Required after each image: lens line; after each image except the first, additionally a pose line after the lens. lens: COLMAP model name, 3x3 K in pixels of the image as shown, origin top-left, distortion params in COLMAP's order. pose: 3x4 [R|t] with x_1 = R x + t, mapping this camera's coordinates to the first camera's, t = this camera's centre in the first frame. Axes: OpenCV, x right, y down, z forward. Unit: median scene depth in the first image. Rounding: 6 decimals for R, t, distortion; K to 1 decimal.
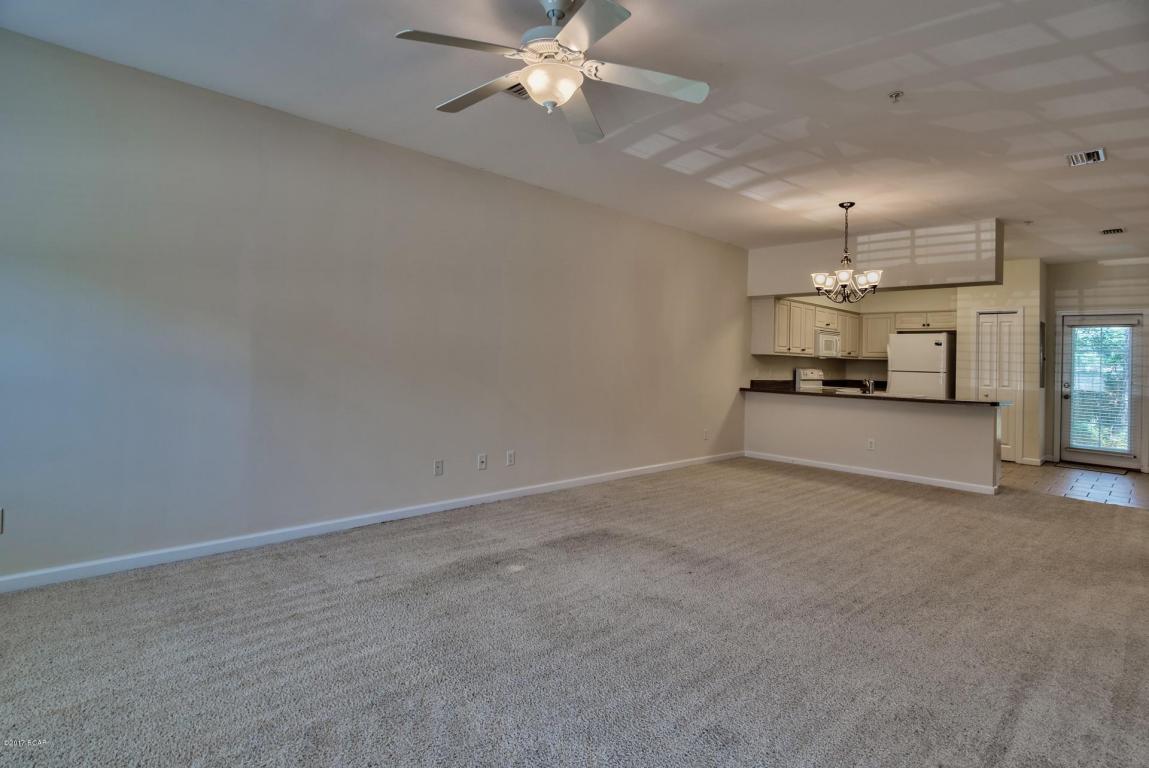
lens RADIAL K [[570.6, 0, 571.3], [0, 570.6, 347.9], [0, 0, 1]] dist [0.002143, -0.000012]
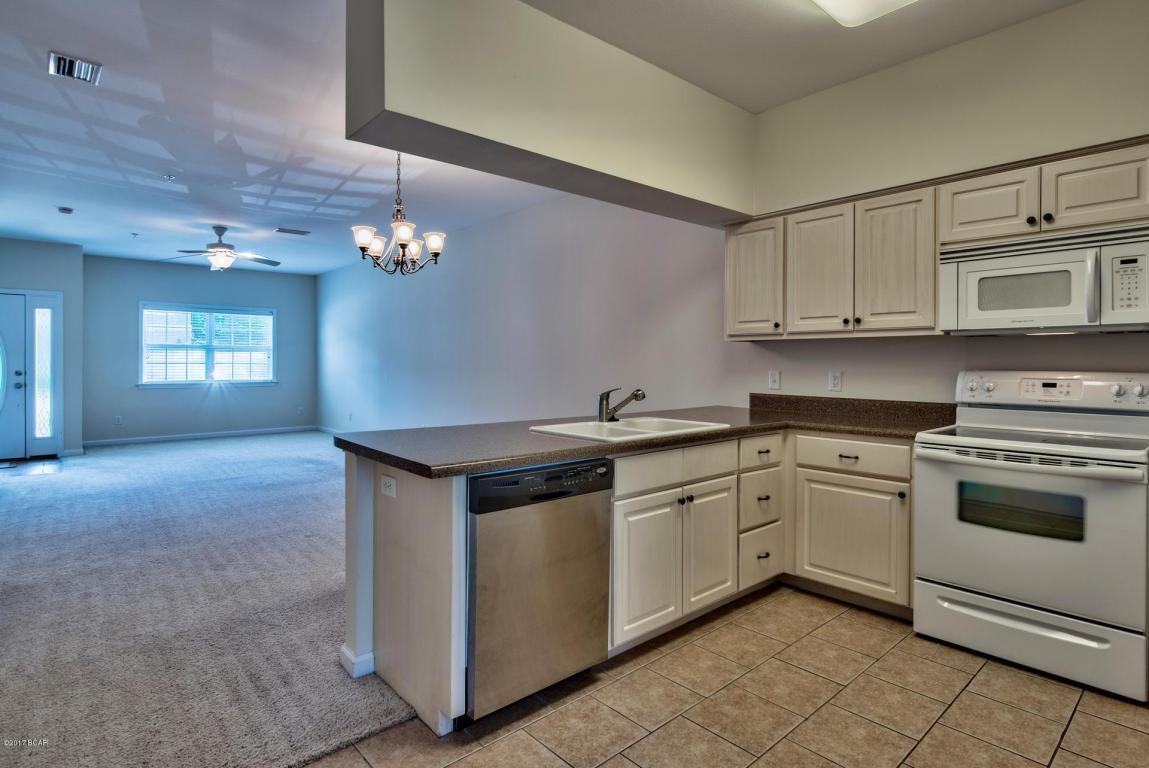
lens RADIAL K [[597.1, 0, 573.7], [0, 597.1, 363.8], [0, 0, 1]] dist [-0.000755, -0.000245]
pose [[-0.035221, -0.027852, -0.998991, 0.841129], [0.015556, 0.999475, -0.028414, 0.042343], [0.999258, -0.016541, -0.034769, 0.852286]]
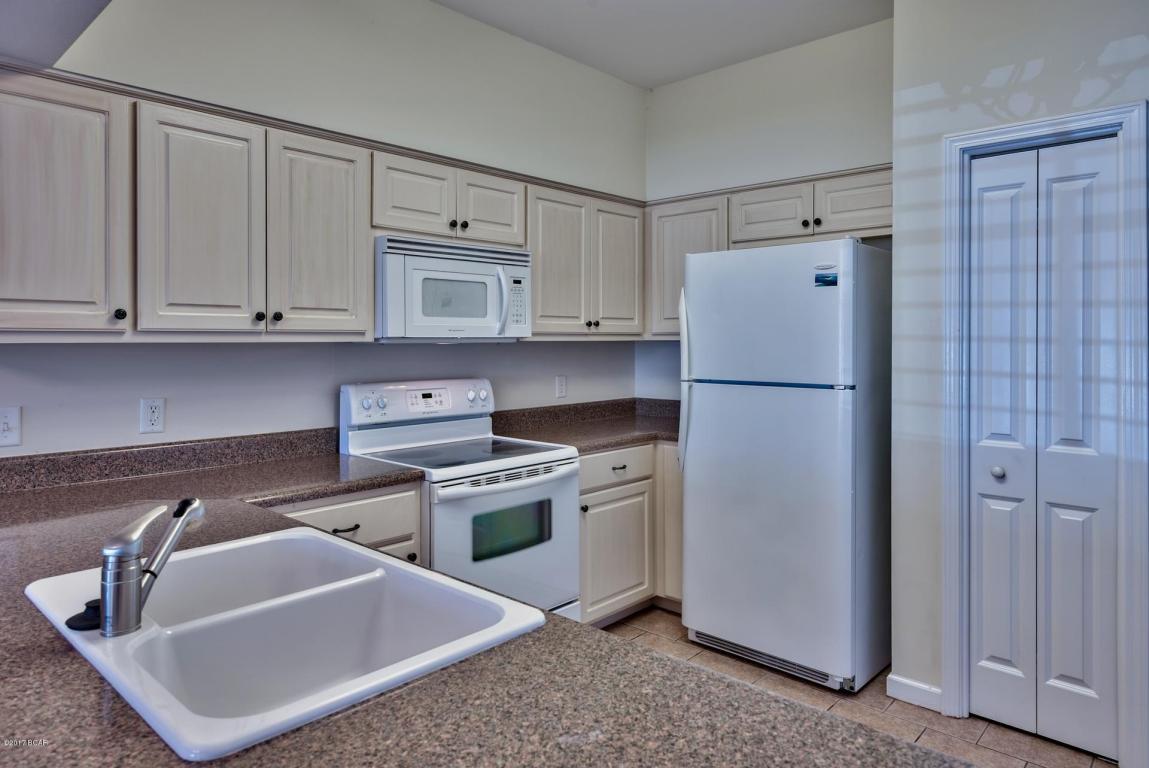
lens RADIAL K [[720.1, 0, 572.2], [0, 720.1, 342.7], [0, 0, 1]] dist [0.015607, -0.000398]
pose [[0.997845, -0.030618, 0.058042, 0.533580], [0.029143, 0.999235, 0.026080, 0.010773], [-0.058796, -0.024332, 0.997973, 0.709246]]
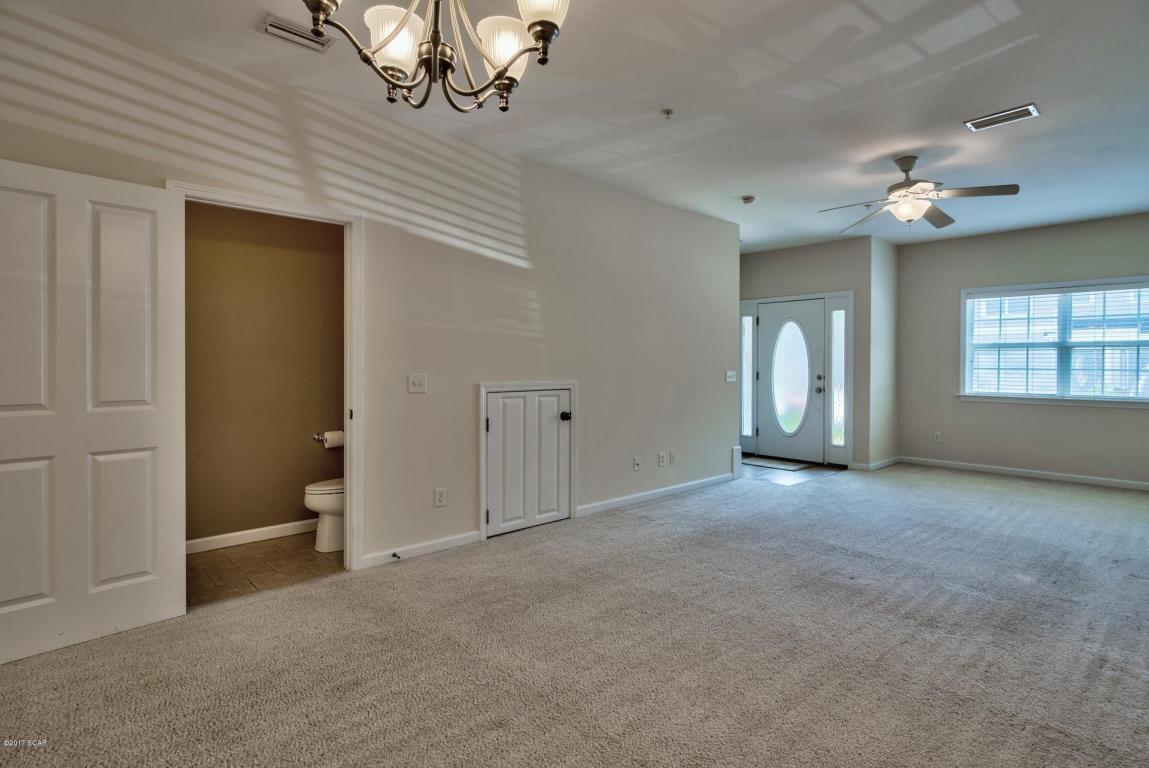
lens RADIAL K [[562.6, 0, 595.1], [0, 562.6, 362.2], [0, 0, 1]] dist [-0.015434, -0.000324]
pose [[-0.999359, -0.033984, 0.011214, 0.271590], [-0.034189, 0.999244, -0.018535, 0.021135], [-0.010576, -0.018907, -0.999765, 0.829864]]
